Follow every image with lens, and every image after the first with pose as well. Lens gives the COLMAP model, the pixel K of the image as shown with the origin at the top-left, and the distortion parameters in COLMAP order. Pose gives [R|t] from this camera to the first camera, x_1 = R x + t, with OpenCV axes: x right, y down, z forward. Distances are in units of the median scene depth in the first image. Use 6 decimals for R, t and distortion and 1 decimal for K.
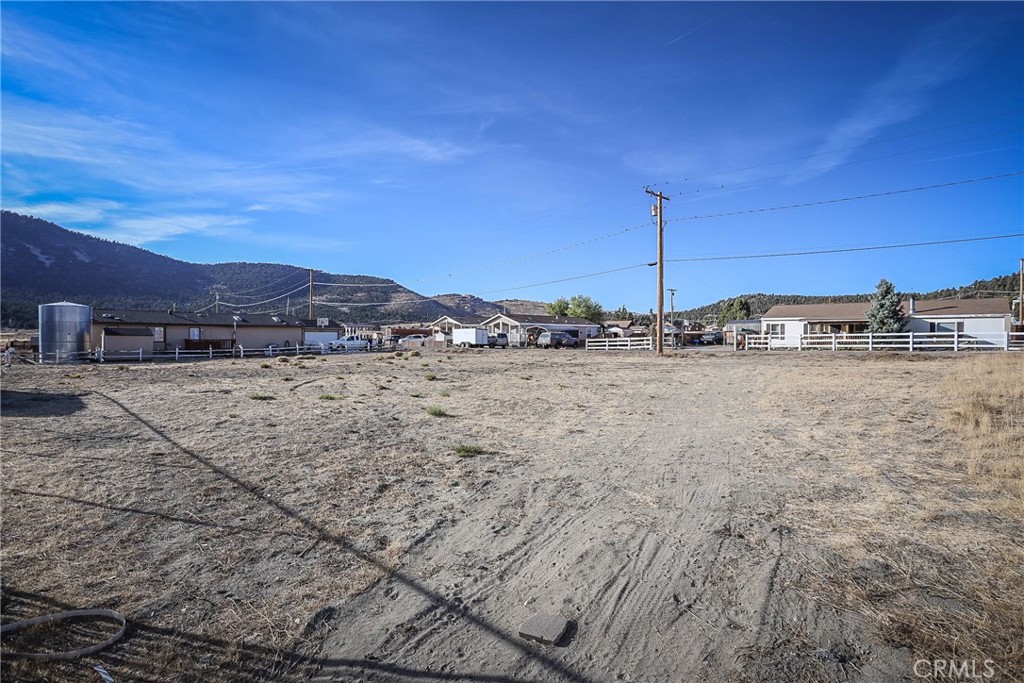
lens RADIAL K [[516.9, 0, 509.5], [0, 516.9, 343.1], [0, 0, 1]] dist [-0.006155, 0.000306]
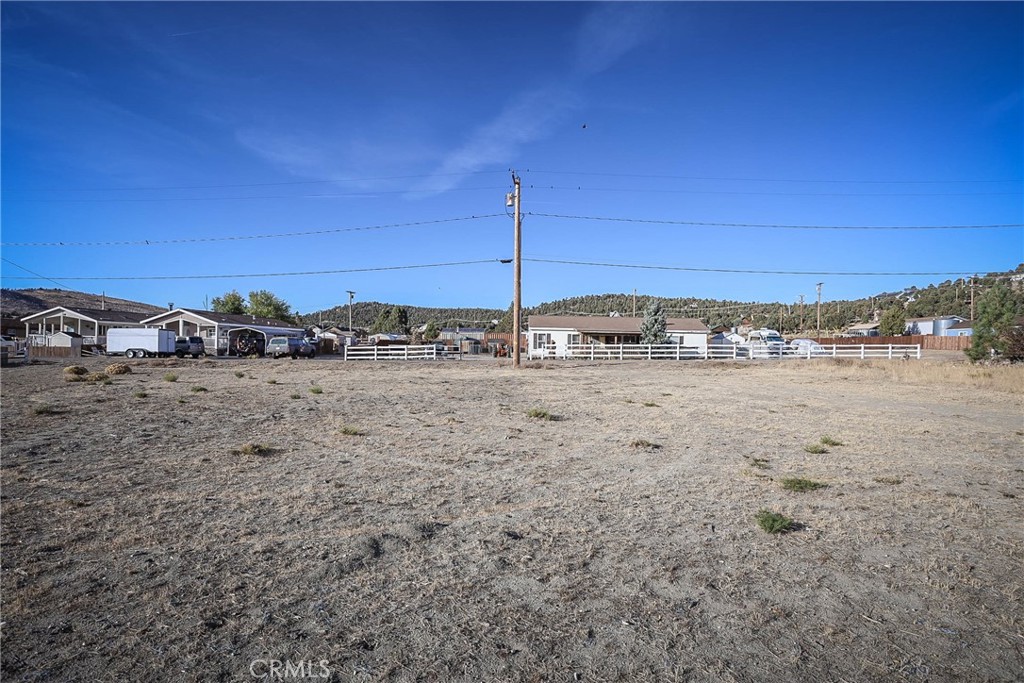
lens RADIAL K [[556.7, 0, 517.9], [0, 556.7, 342.1], [0, 0, 1]] dist [-0.030093, -0.000262]
pose [[0.743573, 0.016429, 0.668453, -0.257469], [-0.004849, 0.999804, -0.019178, 0.000497], [-0.668637, 0.011019, 0.743507, 0.231942]]
